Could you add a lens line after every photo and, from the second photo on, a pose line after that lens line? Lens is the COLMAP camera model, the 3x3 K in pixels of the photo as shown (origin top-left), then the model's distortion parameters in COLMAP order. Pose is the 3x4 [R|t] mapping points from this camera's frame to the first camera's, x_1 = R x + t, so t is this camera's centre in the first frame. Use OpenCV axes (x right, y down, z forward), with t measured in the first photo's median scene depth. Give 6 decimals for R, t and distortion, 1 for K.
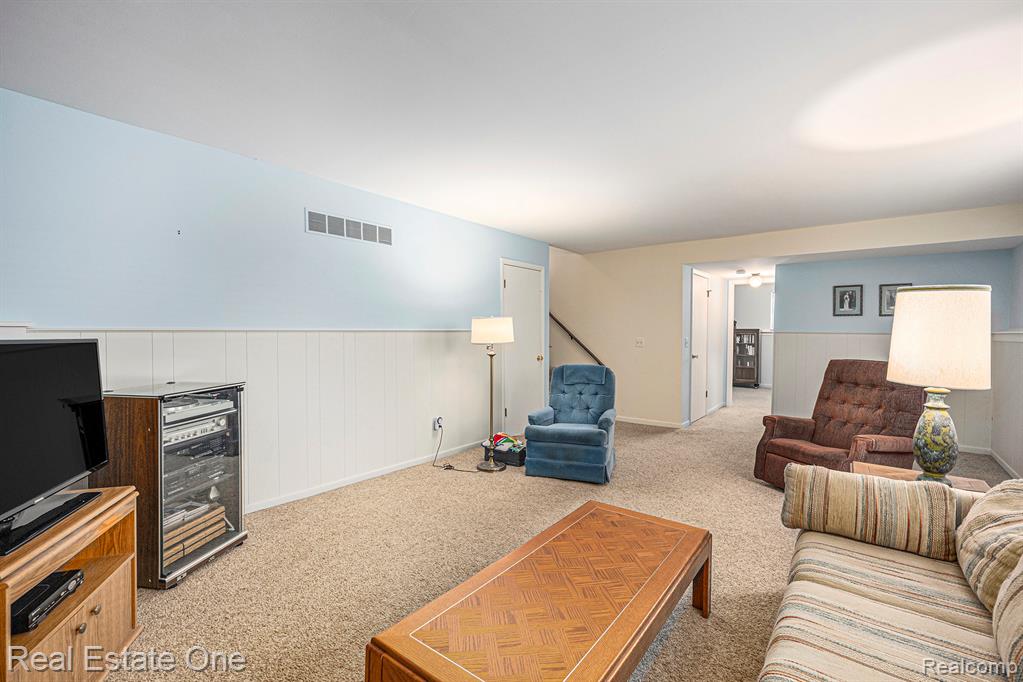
lens RADIAL K [[455.4, 0, 517.8], [0, 455.4, 316.3], [0, 0, 1]] dist [0.001276, 0.000019]
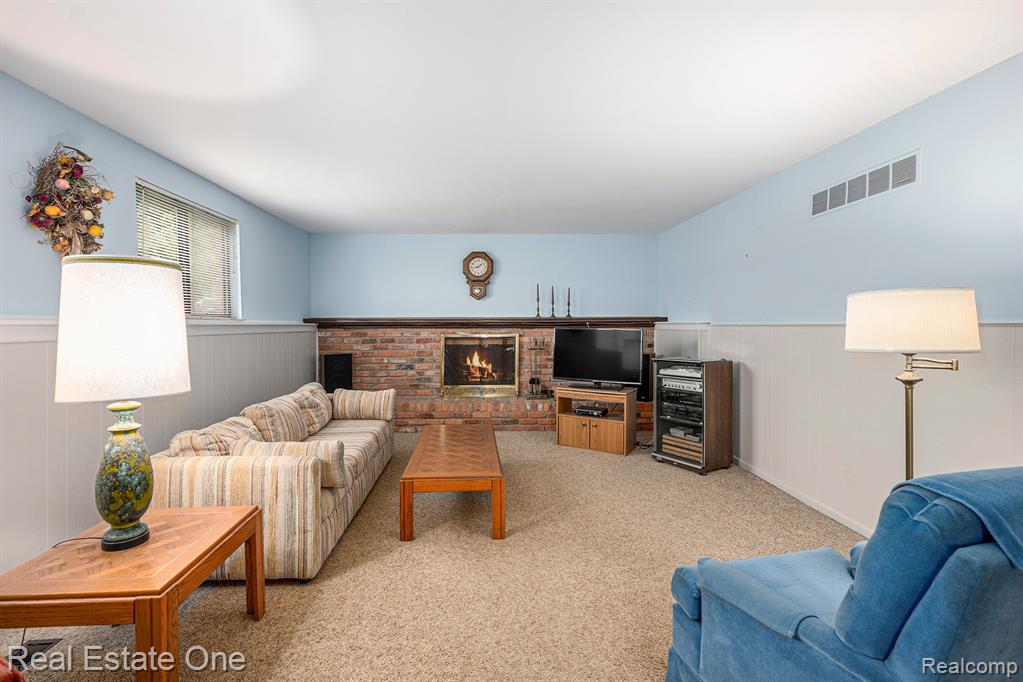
lens RADIAL K [[458.8, 0, 493.4], [0, 458.8, 320.7], [0, 0, 1]] dist [0.000724, -0.000470]
pose [[-0.775626, -0.010845, -0.631100, 0.545988], [0.016169, 0.999183, -0.037043, 0.039763], [0.630986, -0.038935, -0.774816, 1.156207]]
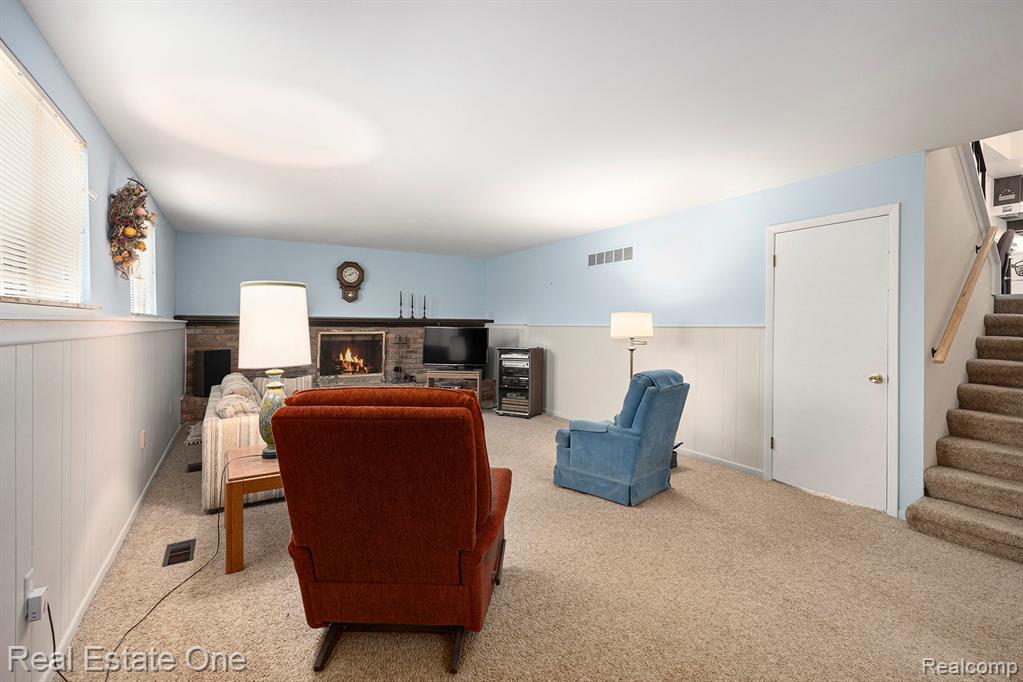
lens RADIAL K [[455.4, 0, 517.8], [0, 455.4, 316.3], [0, 0, 1]] dist [0.001276, 0.000019]
pose [[-0.356035, -0.028378, -0.934041, 1.054744], [0.018112, 0.999141, -0.037260, 0.045613], [0.934297, -0.030183, -0.355216, 1.196166]]
